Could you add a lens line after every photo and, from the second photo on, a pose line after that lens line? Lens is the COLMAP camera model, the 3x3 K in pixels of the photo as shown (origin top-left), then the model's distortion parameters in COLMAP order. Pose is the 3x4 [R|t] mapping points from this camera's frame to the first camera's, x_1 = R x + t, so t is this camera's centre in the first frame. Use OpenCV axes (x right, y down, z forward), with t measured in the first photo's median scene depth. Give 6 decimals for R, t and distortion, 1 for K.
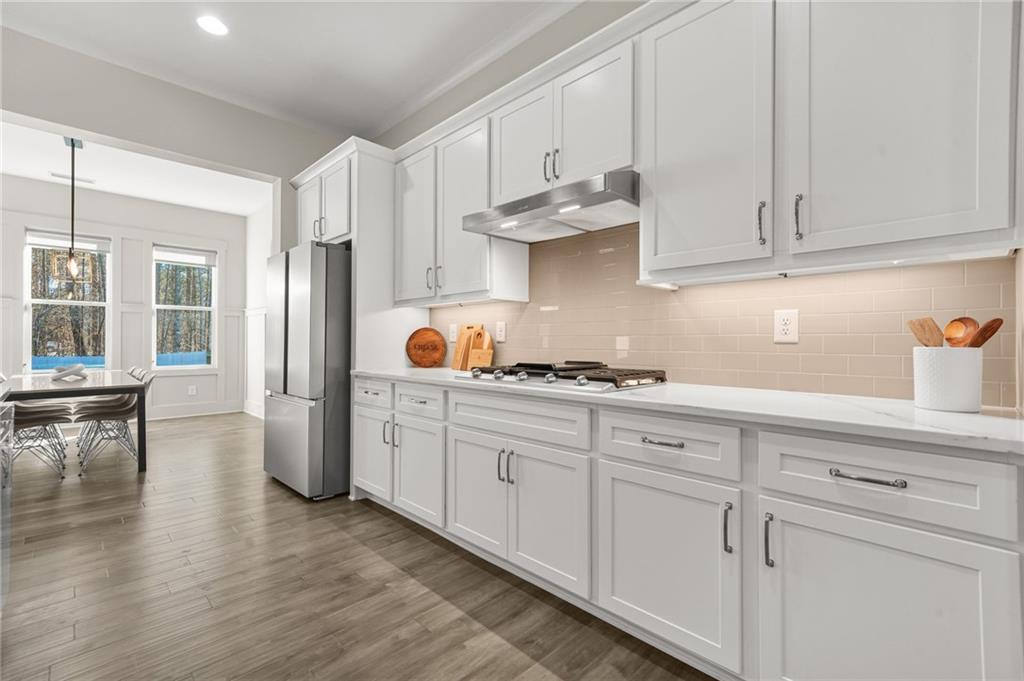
lens RADIAL K [[448.7, 0, 527.5], [0, 448.7, 339.4], [0, 0, 1]] dist [-0.018788, -0.000073]
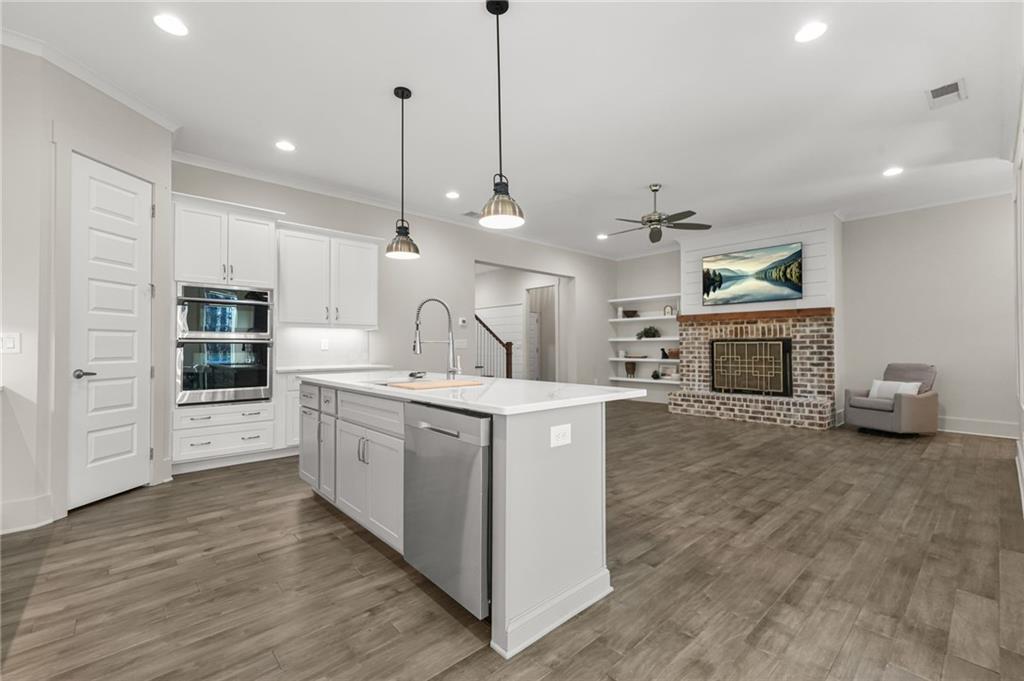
lens RADIAL K [[431.4, 0, 509.7], [0, 431.4, 341.5], [0, 0, 1]] dist [0.001228, 0.000702]
pose [[-0.997860, 0.006040, 0.065100, -1.023239], [0.004943, 0.999843, -0.016992, -0.001344], [-0.065193, -0.016634, -0.997734, 1.512994]]
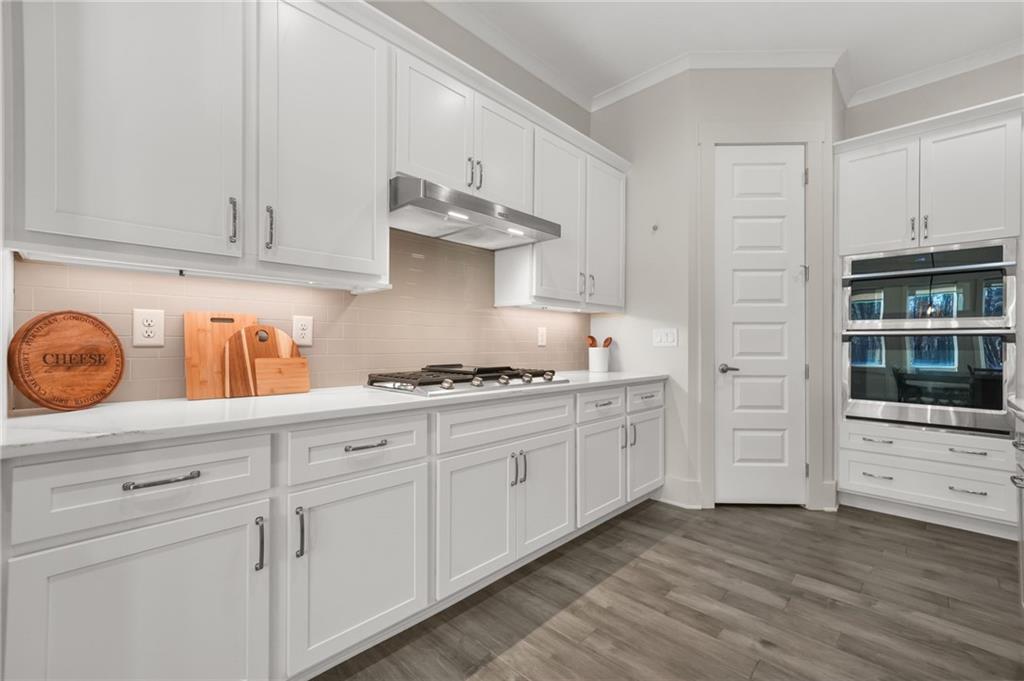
lens RADIAL K [[431.4, 0, 509.7], [0, 431.4, 341.5], [0, 0, 1]] dist [0.001228, 0.000702]
pose [[0.005347, 0.008164, 0.999952, -0.924628], [-0.006411, 0.999946, -0.008130, 0.002584], [-0.999965, -0.006367, 0.005399, 0.906068]]
